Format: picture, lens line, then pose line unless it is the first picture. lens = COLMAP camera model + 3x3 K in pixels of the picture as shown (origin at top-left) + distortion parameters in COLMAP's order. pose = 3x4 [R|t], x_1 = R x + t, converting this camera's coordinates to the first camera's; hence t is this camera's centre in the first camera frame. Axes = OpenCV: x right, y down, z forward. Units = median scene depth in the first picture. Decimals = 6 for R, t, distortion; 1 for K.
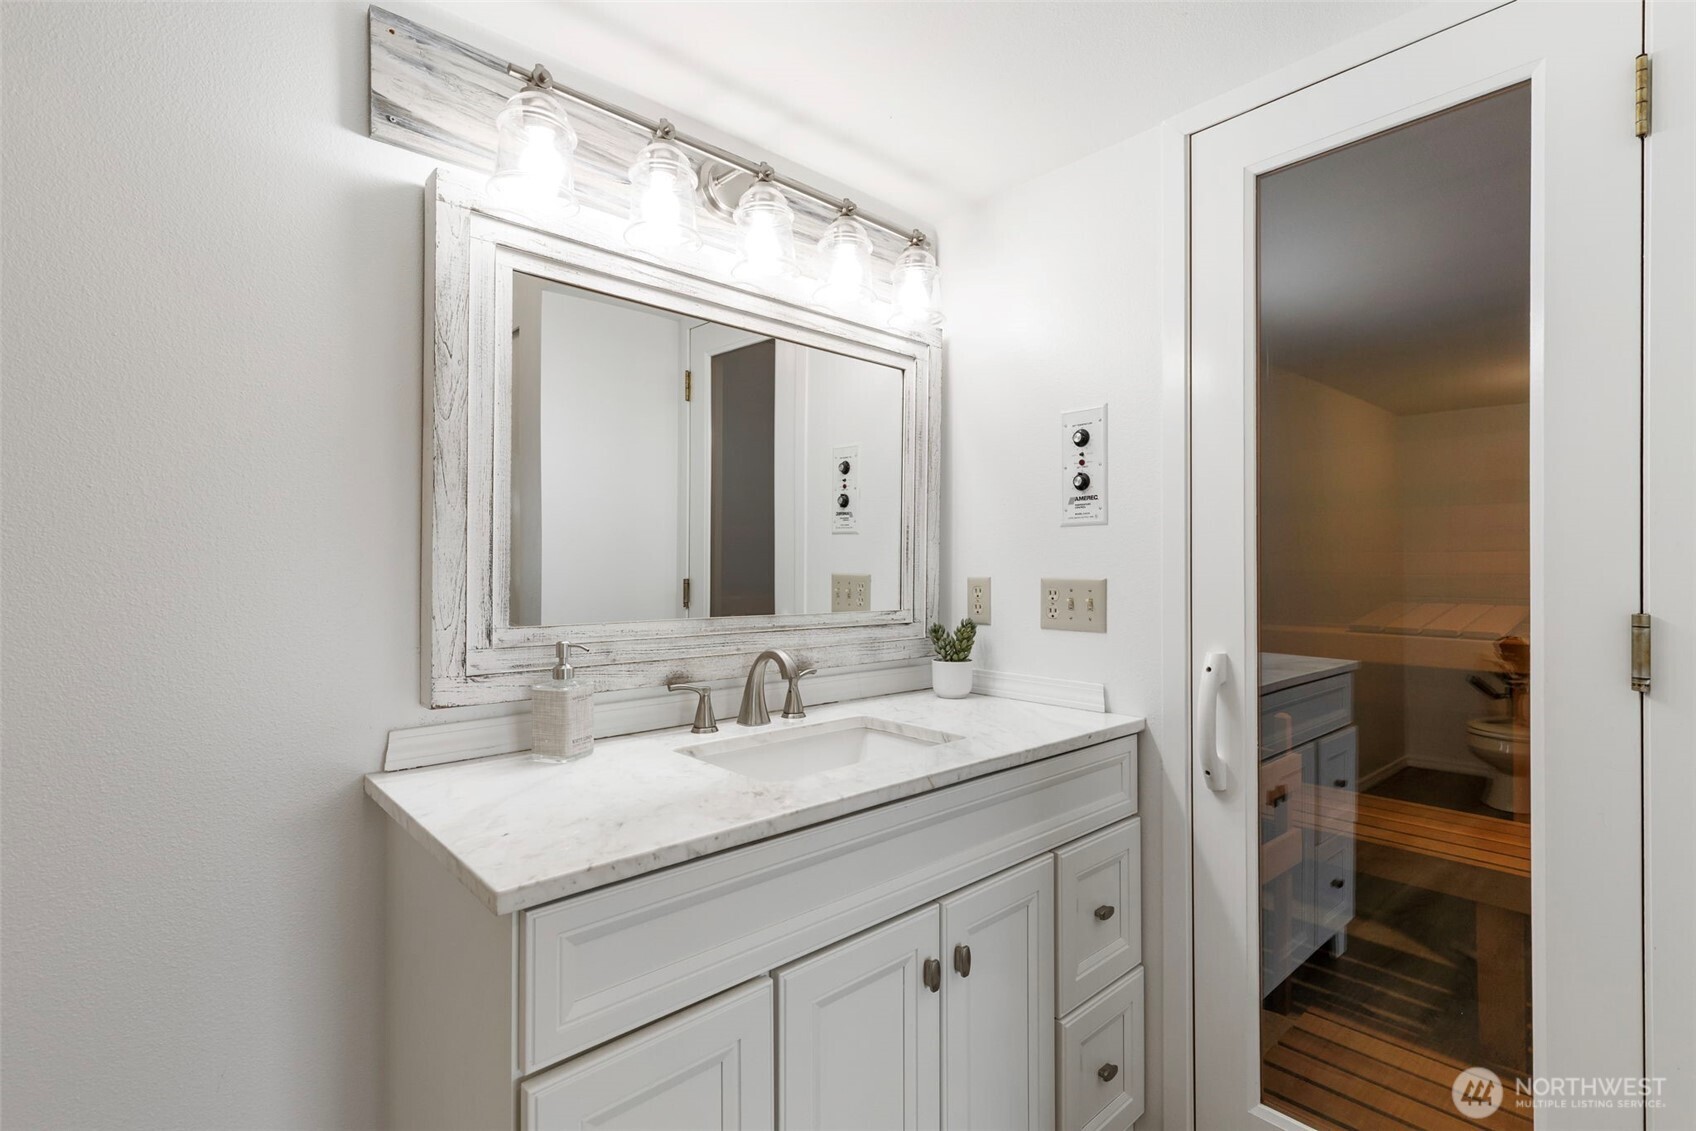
lens RADIAL K [[779.9, 0, 841.6], [0, 779.9, 566.1], [0, 0, 1]] dist [0.005559, 0.000143]
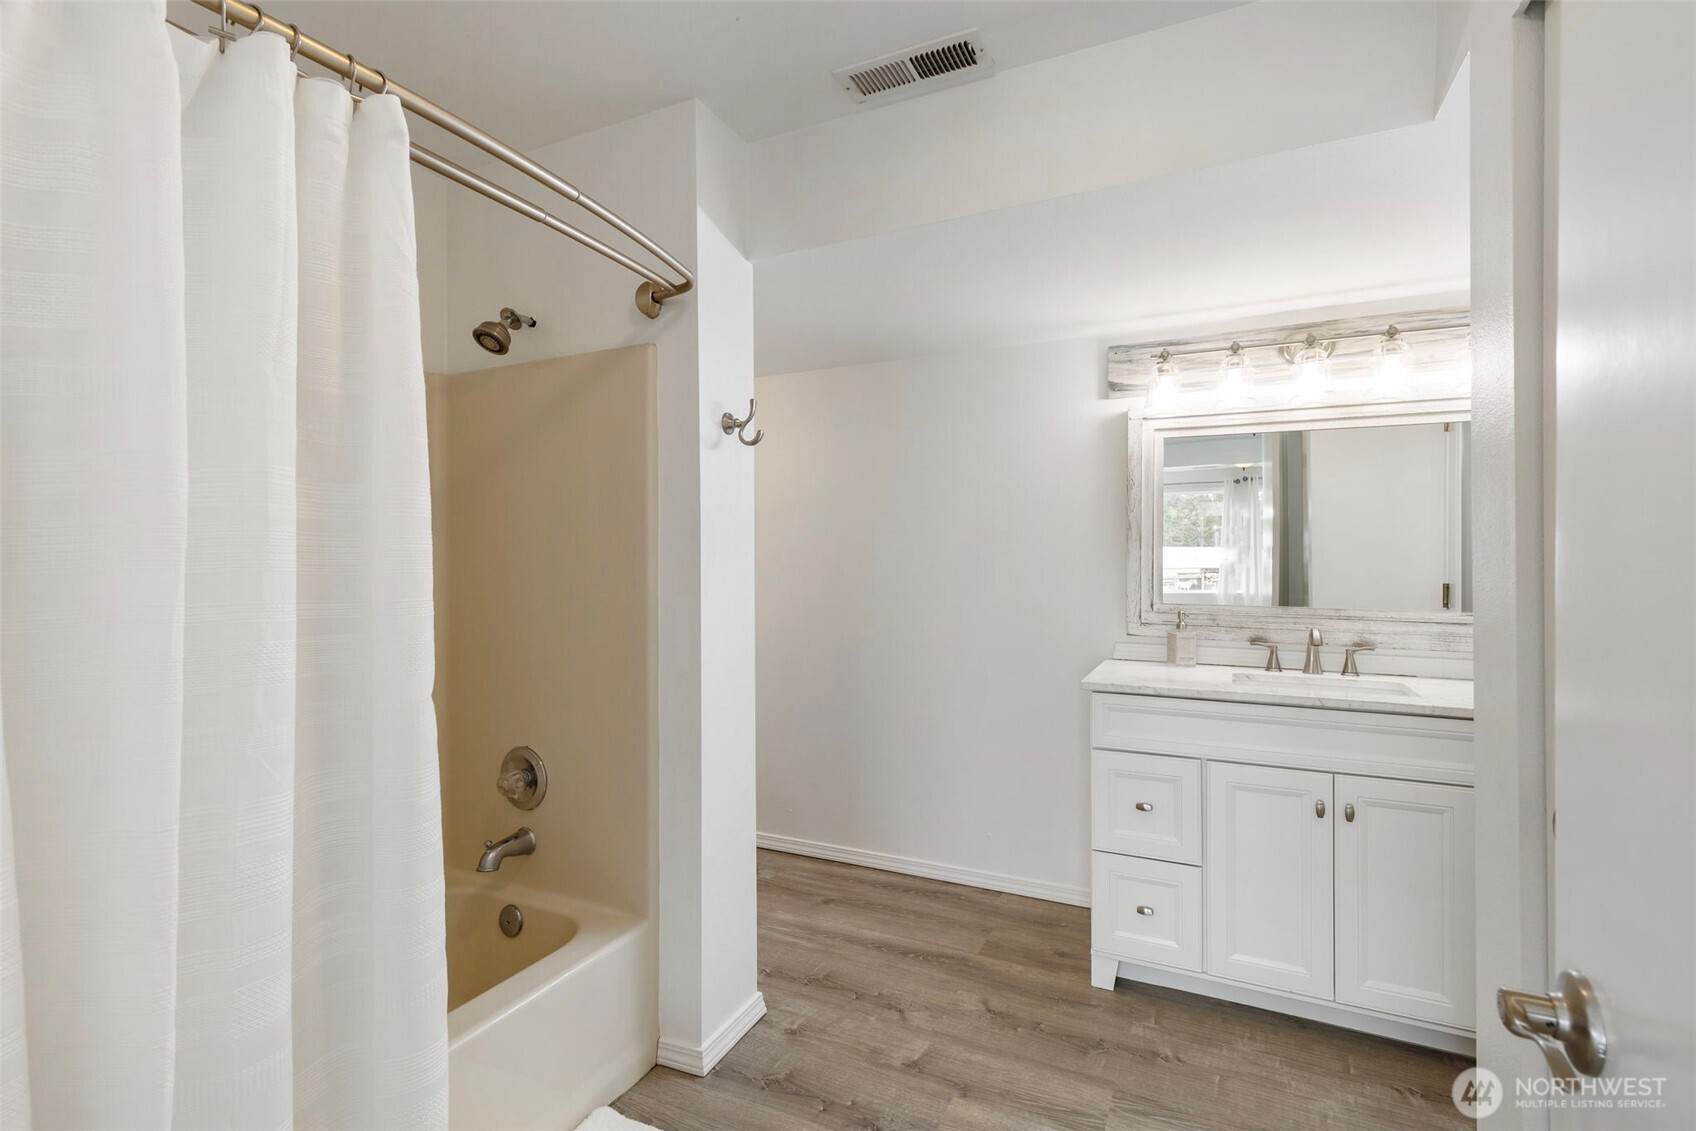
lens RADIAL K [[752.6, 0, 846.8], [0, 752.6, 562.7], [0, 0, 1]] dist [-0.000923, -0.000505]
pose [[0.354334, 0.005578, -0.935102, 1.223238], [-0.001199, 0.999984, 0.005511, -0.044628], [0.935118, -0.000831, 0.354335, -0.562644]]
